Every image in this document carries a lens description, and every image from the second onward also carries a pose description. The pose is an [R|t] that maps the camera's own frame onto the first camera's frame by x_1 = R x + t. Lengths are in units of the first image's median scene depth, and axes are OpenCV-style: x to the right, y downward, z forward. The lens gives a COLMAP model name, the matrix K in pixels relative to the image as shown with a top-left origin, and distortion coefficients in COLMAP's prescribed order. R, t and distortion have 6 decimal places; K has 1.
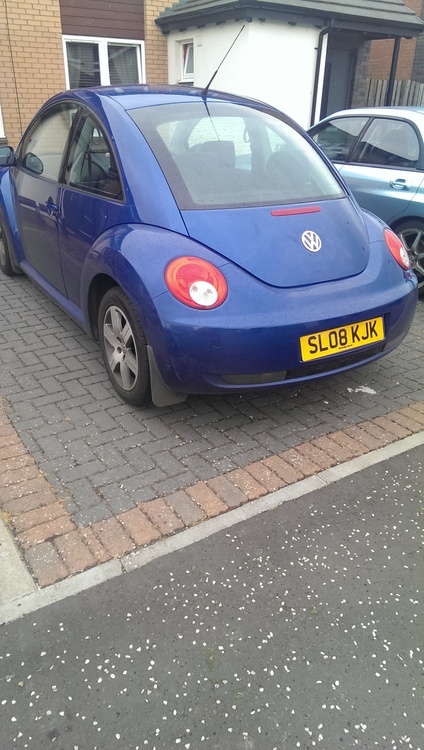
lens RADIAL K [[546.0, 0, 211.7], [0, 546.0, 374.7], [0, 0, 1]] dist [-0.005877, -0.000355]
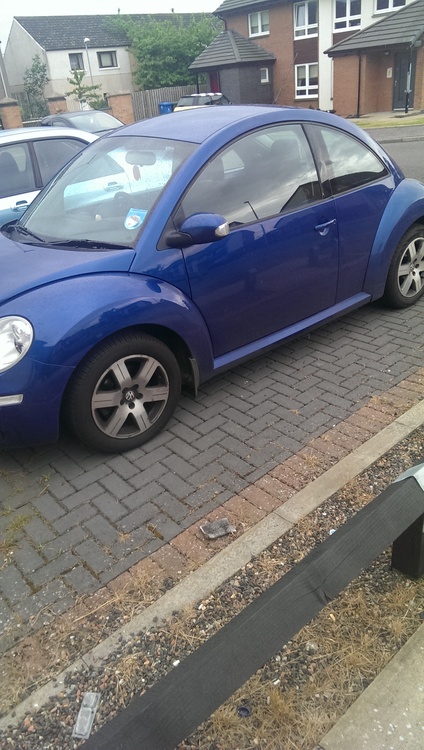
lens RADIAL K [[546.0, 0, 212.7], [0, 546.0, 375.5], [0, 0, 1]] dist [-0.005877, -0.000355]
pose [[-0.158041, -0.468486, 0.869220, -1.119590], [0.511722, 0.713993, 0.477864, -0.618614], [-0.844490, 0.520322, 0.126895, 1.057315]]
